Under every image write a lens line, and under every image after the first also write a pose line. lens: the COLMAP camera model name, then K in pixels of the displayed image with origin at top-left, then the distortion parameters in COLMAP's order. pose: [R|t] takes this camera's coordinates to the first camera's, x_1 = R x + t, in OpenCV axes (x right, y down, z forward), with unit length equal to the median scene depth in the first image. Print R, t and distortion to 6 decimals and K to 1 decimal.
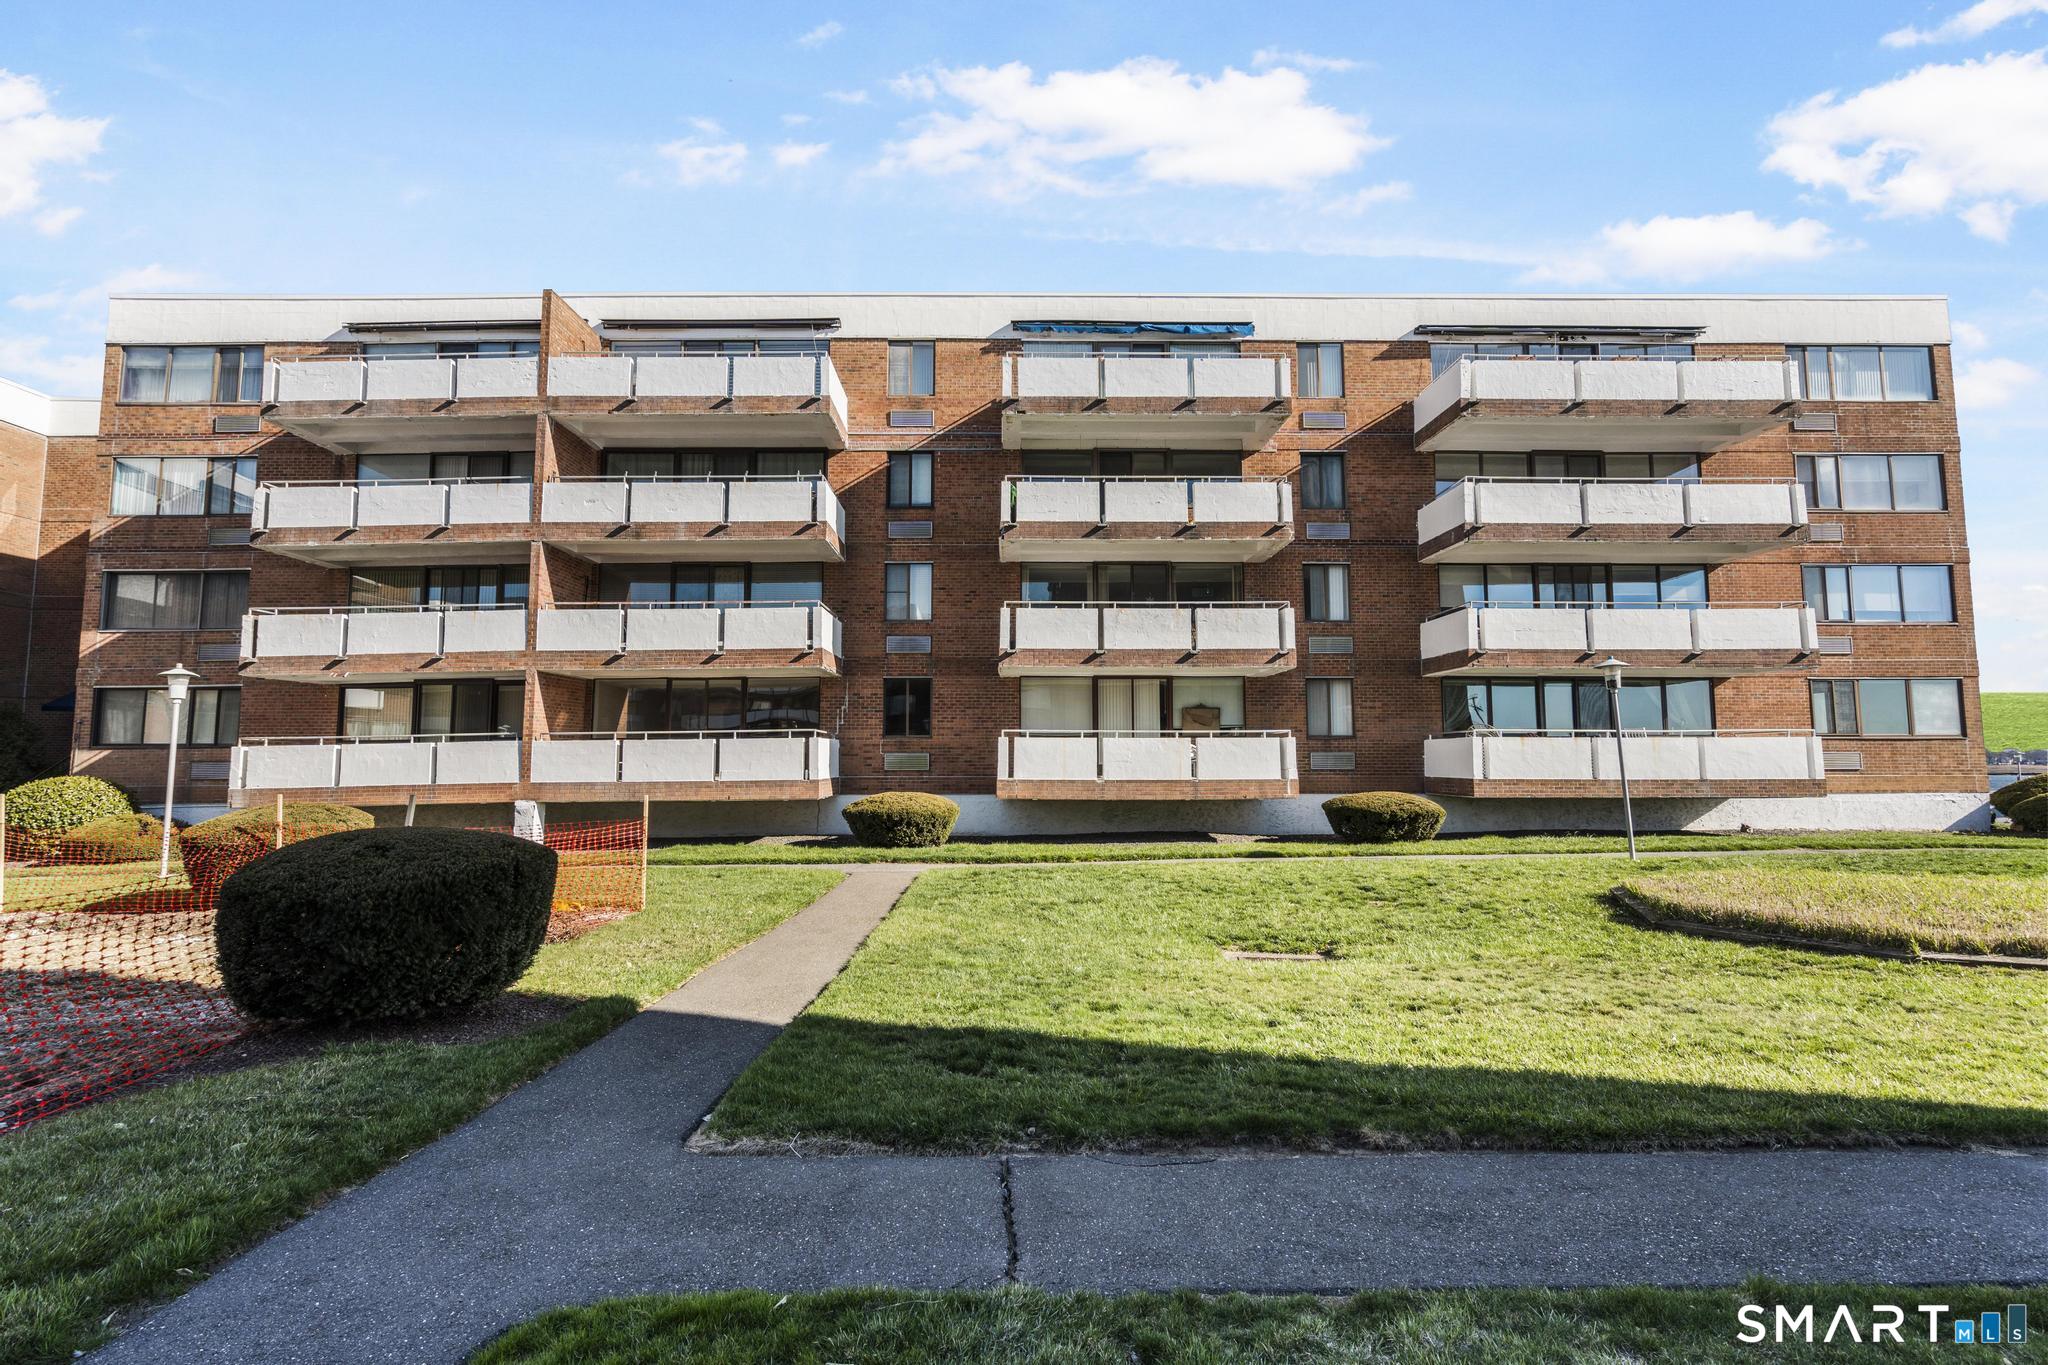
lens RADIAL K [[947.5, 0, 1033.7], [0, 947.5, 690.6], [0, 0, 1]] dist [0.002401, 0.002259]
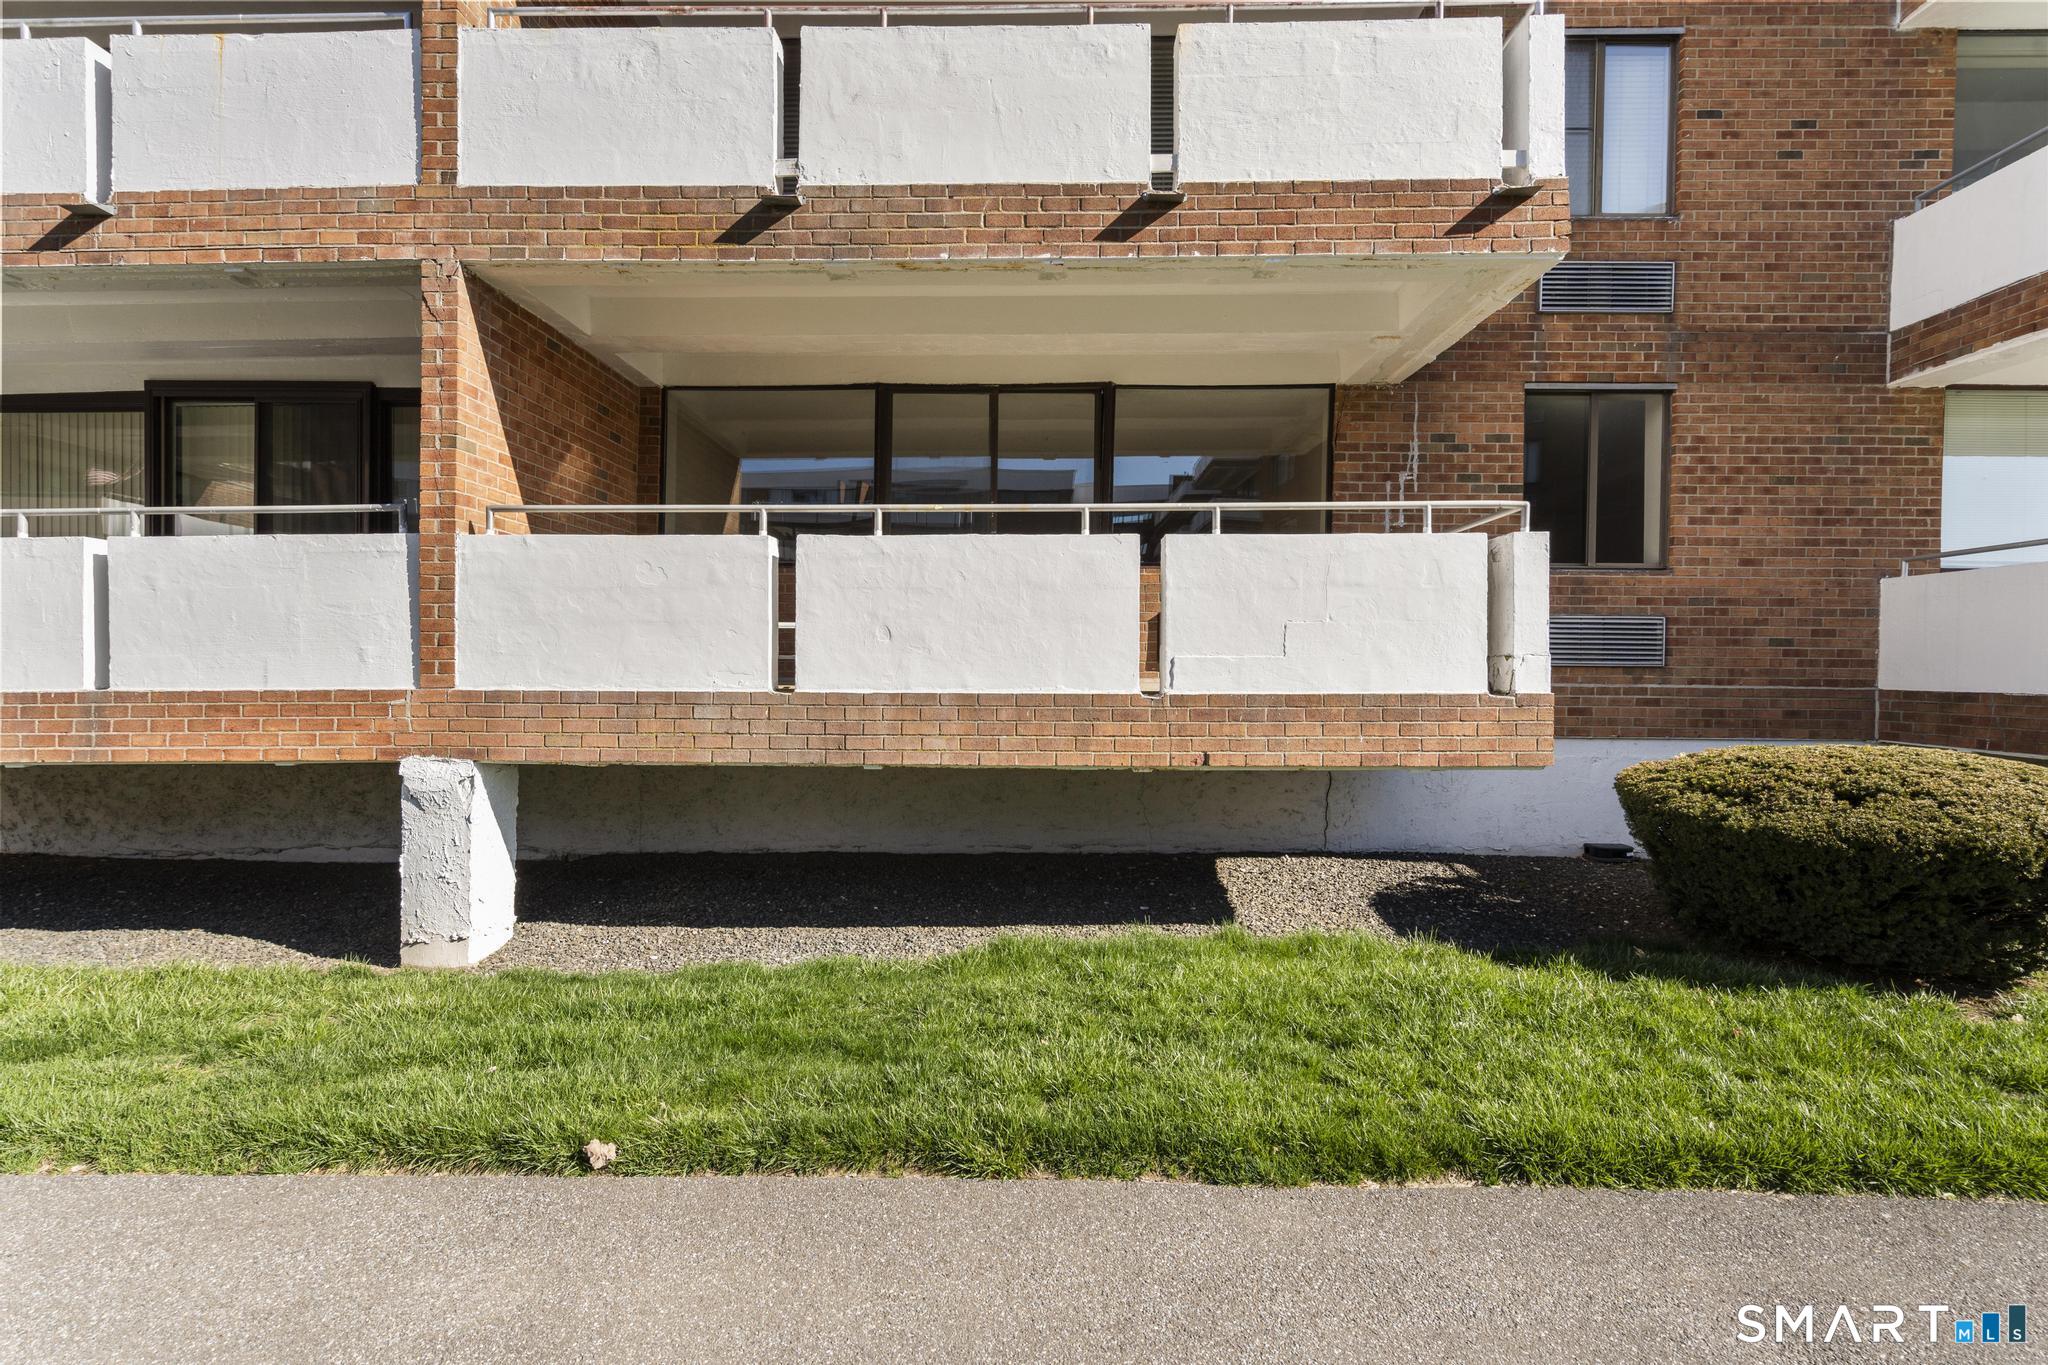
lens RADIAL K [[947.5, 0, 1043.3], [0, 947.5, 677.7], [0, 0, 1]] dist [0.002401, 0.002259]
pose [[0.999625, 0.013394, -0.023884, -0.356805], [-0.011239, 0.996041, 0.088184, 0.067542], [0.024970, -0.087883, 0.995818, 0.733999]]
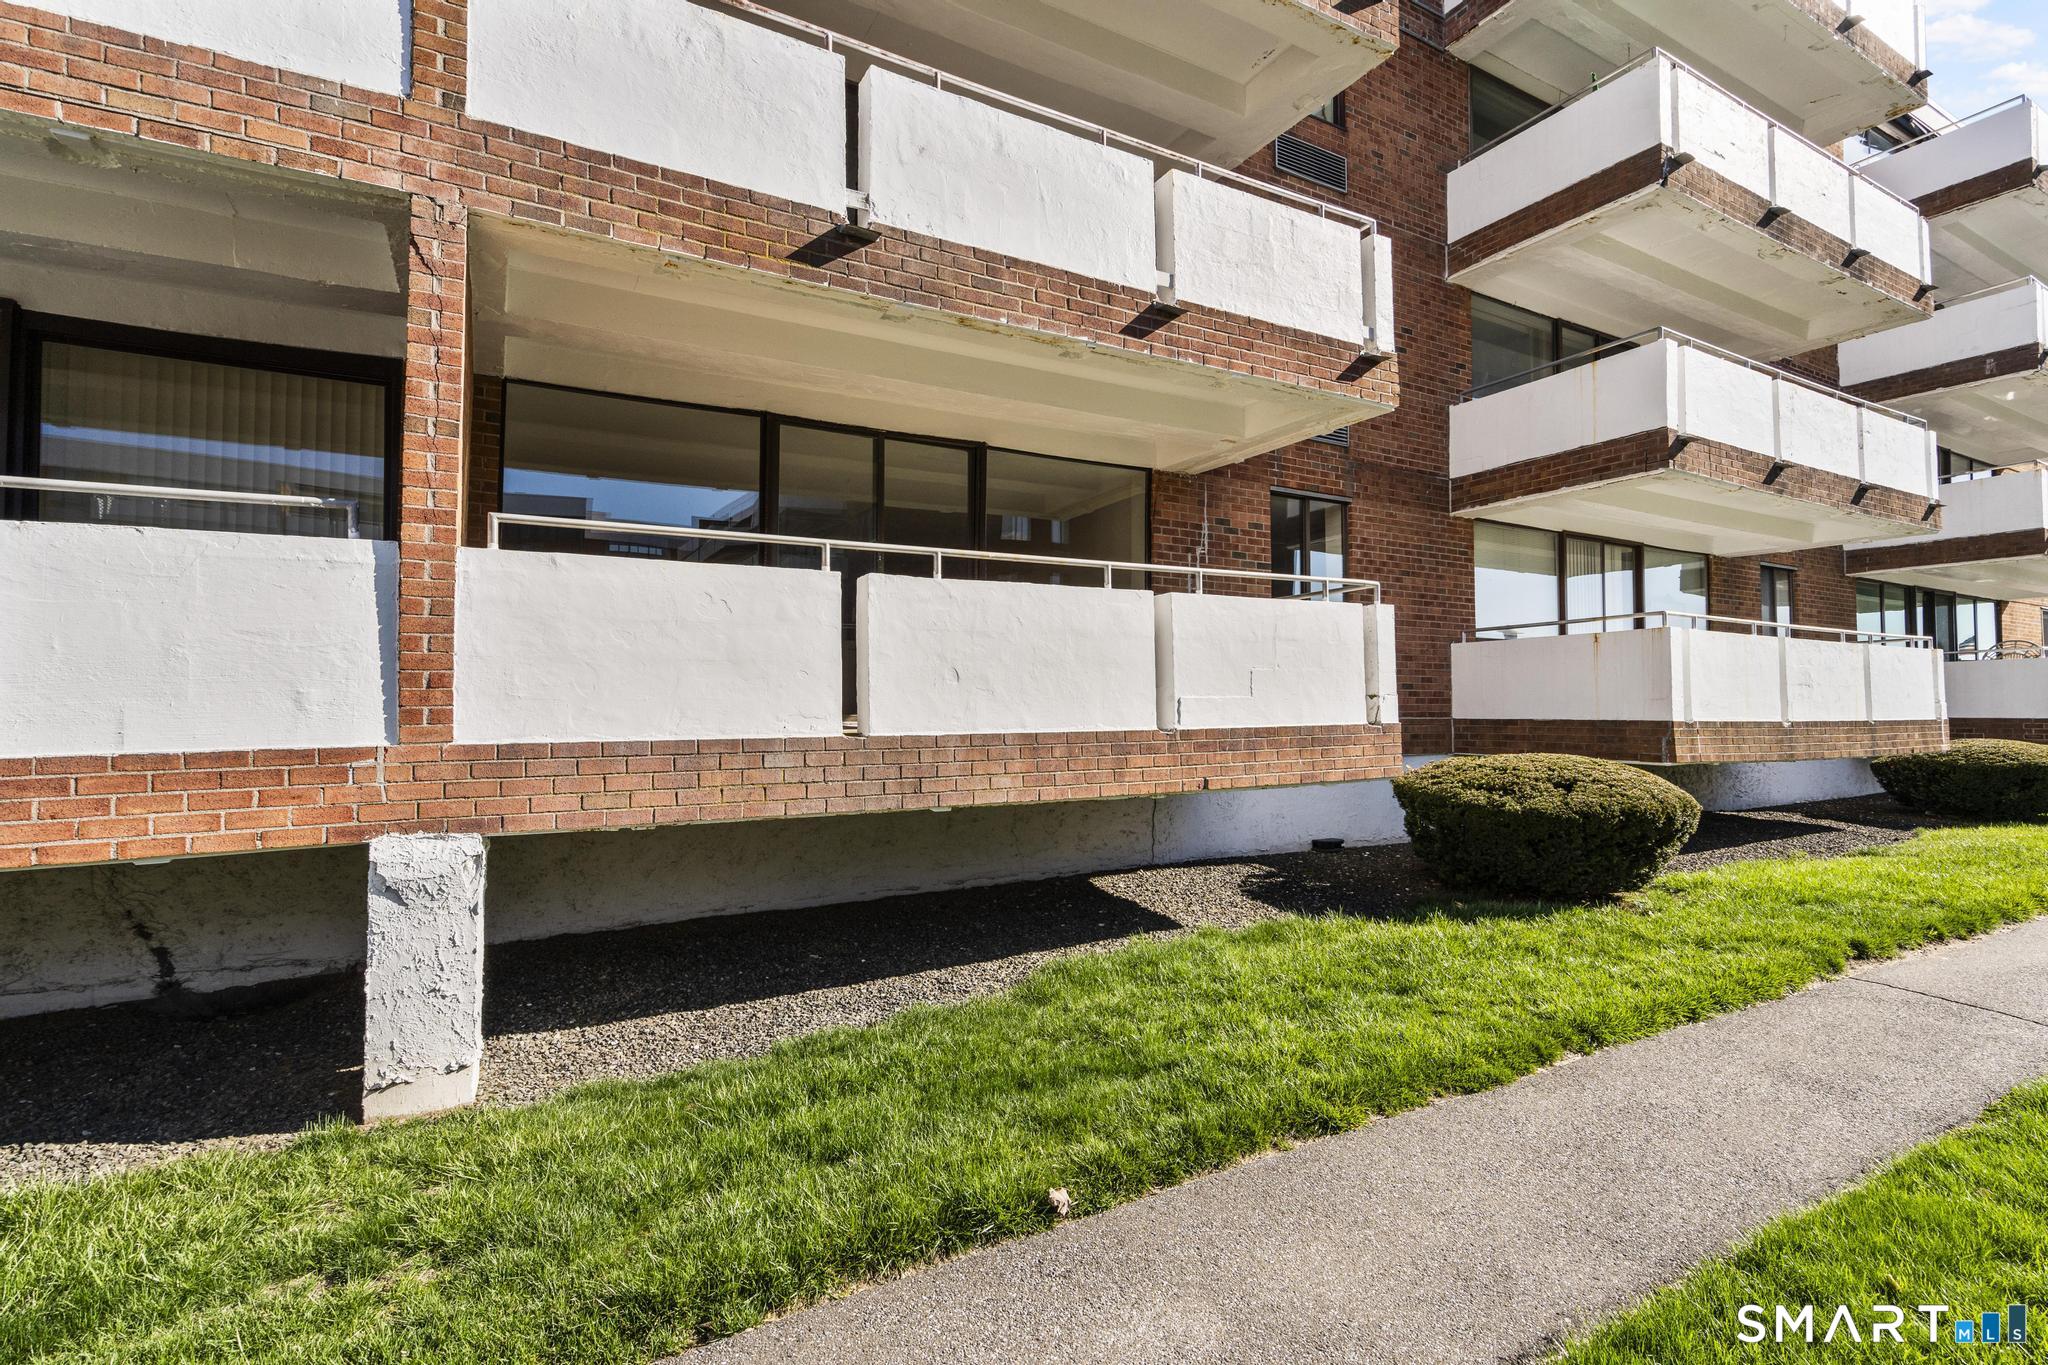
lens RADIAL K [[947.5, 0, 1030.0], [0, 947.5, 682.2], [0, 0, 1]] dist [0.002401, 0.002259]
pose [[0.875143, 0.015467, 0.483617, -0.516352], [-0.035874, 0.998812, 0.032973, 0.071202], [-0.482533, -0.046205, 0.874658, 0.752686]]
